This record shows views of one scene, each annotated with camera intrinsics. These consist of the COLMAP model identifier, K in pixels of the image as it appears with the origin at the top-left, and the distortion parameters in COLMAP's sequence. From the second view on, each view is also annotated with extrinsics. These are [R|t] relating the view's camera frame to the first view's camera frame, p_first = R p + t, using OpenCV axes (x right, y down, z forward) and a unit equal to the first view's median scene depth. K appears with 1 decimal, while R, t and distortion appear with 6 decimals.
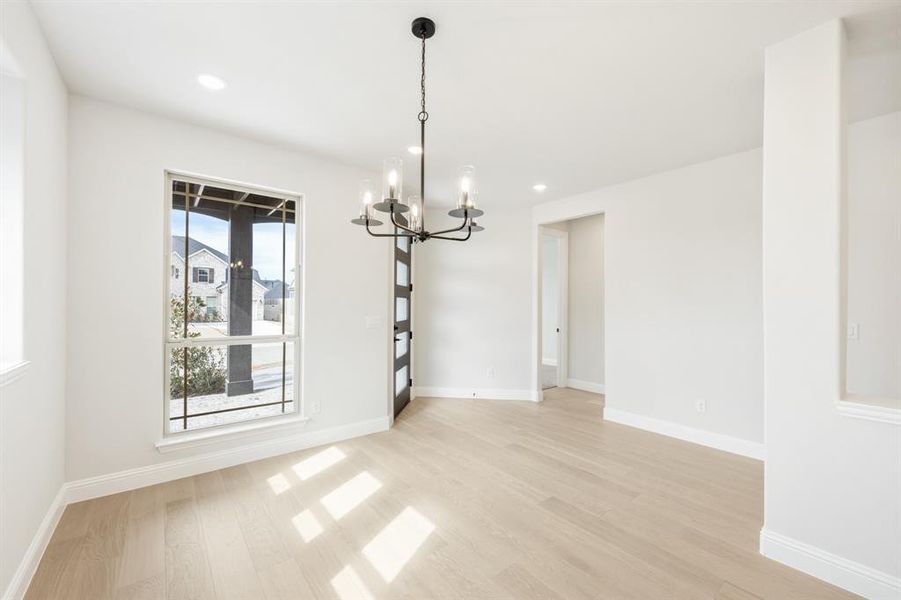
lens RADIAL K [[361.7, 0, 448.2], [0, 361.7, 299.5], [0, 0, 1]] dist [-0.000587, 0.000098]
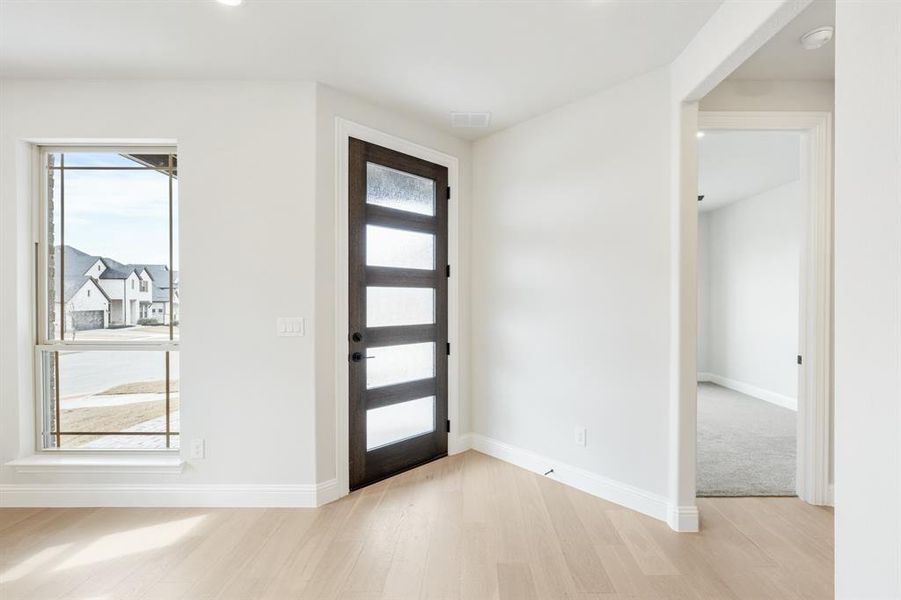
lens RADIAL K [[404.8, 0, 450.5], [0, 404.8, 300.0], [0, 0, 1]] dist [0.000504, 0.000063]
pose [[0.788842, -0.008688, -0.614534, 0.354934], [0.015315, 0.999867, 0.005522, 0.013764], [0.614405, -0.013768, 0.788871, 0.510008]]
